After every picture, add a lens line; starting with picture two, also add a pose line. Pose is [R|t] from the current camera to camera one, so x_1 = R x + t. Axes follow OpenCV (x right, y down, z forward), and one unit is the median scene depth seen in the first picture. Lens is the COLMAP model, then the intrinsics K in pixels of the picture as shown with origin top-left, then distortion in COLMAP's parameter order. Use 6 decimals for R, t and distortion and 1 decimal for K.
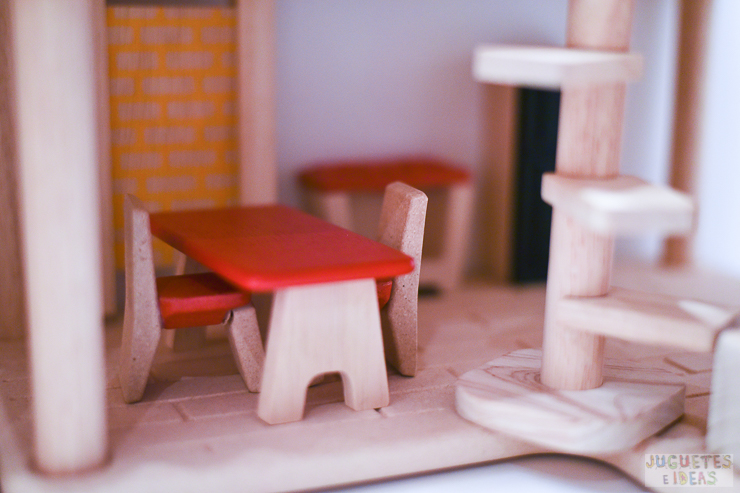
lens RADIAL K [[1190.7, 0, 370.0], [0, 1190.7, 246.5], [0, 0, 1]] dist [0.002015, 0.032119]
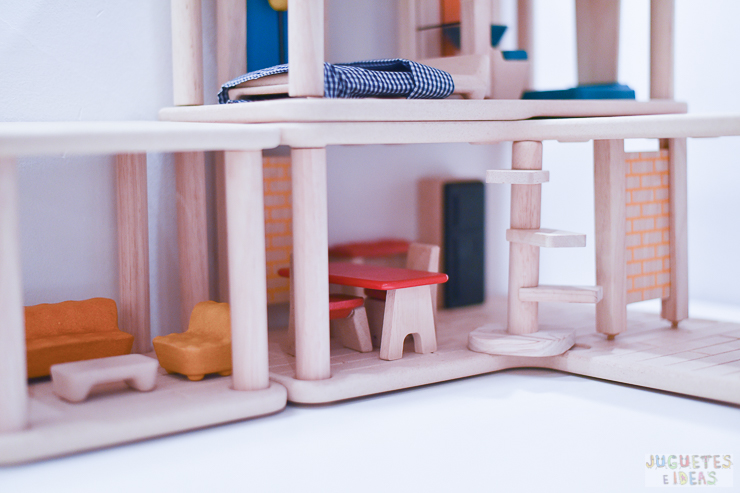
lens RADIAL K [[1078.7, 0, 370.0], [0, 1078.7, 246.5], [0, 0, 1]] dist [-0.004276, -0.005561]
pose [[0.965671, -0.050517, 0.254809, -0.548147], [0.080317, 0.990908, -0.107935, 0.148856], [-0.247040, 0.124695, 0.960949, -0.725444]]
